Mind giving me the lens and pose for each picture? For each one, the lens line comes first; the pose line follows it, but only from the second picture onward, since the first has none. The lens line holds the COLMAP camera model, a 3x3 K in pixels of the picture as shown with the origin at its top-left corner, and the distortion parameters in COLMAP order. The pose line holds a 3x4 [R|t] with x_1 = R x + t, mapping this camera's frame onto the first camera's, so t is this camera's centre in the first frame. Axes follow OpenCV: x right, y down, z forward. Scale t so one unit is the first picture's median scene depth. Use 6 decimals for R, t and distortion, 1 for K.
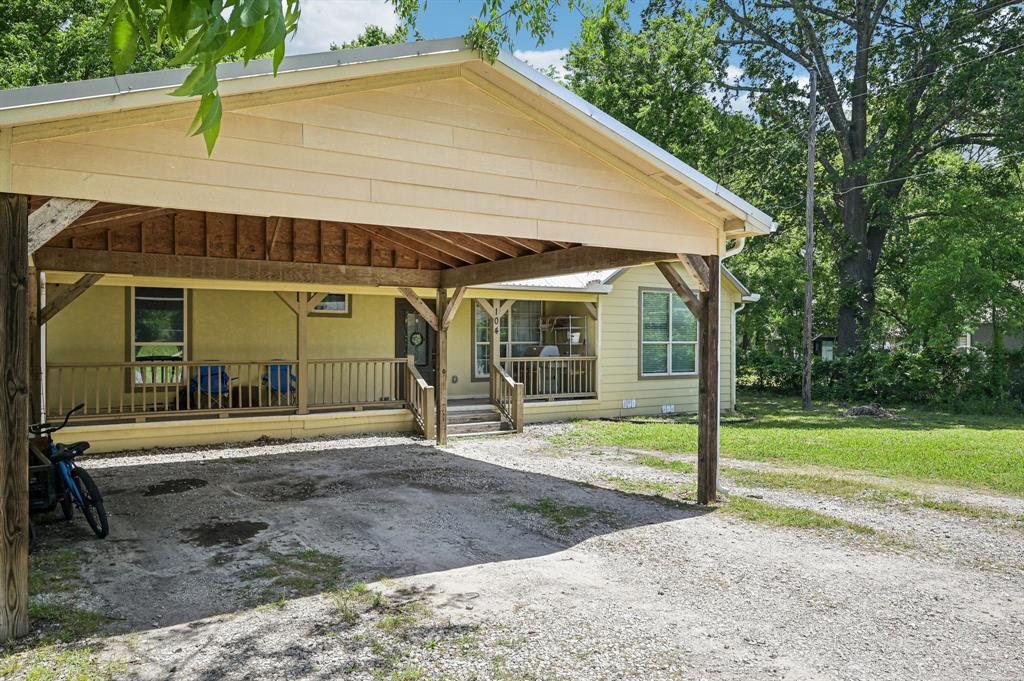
lens RADIAL K [[700.8, 0, 513.4], [0, 700.8, 343.1], [0, 0, 1]] dist [-0.010103, -0.001342]
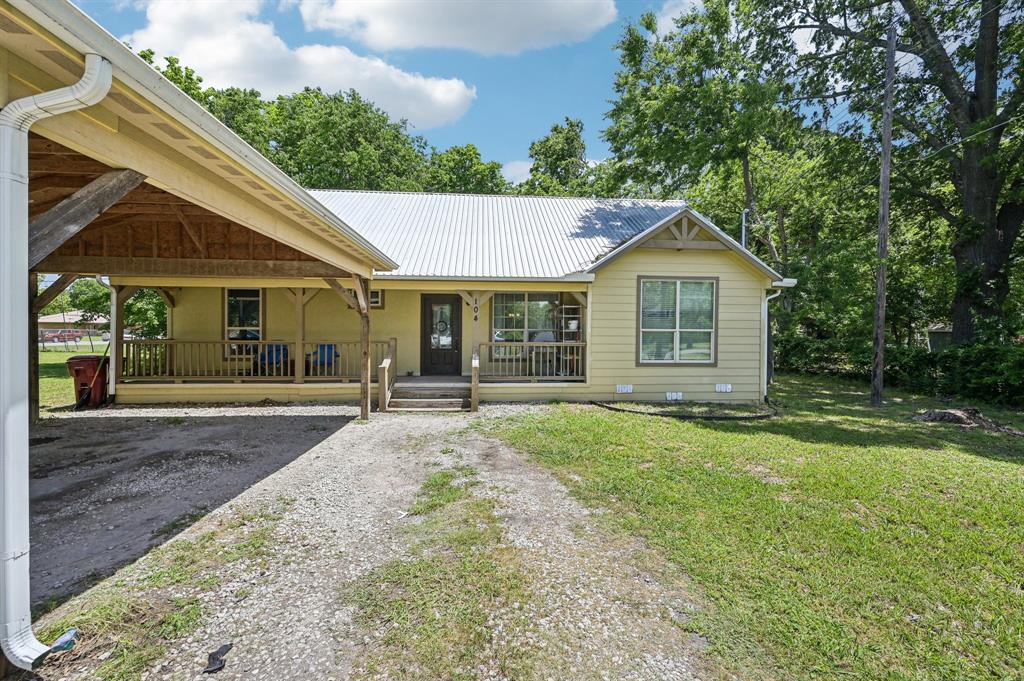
lens RADIAL K [[405.4, 0, 511.2], [0, 405.4, 336.0], [0, 0, 1]] dist [-0.000517, 0.000049]
pose [[0.892091, 0.009985, -0.451746, 0.307050], [-0.007250, 0.999943, 0.007785, 0.005245], [0.451798, -0.003670, 0.892113, 0.416256]]
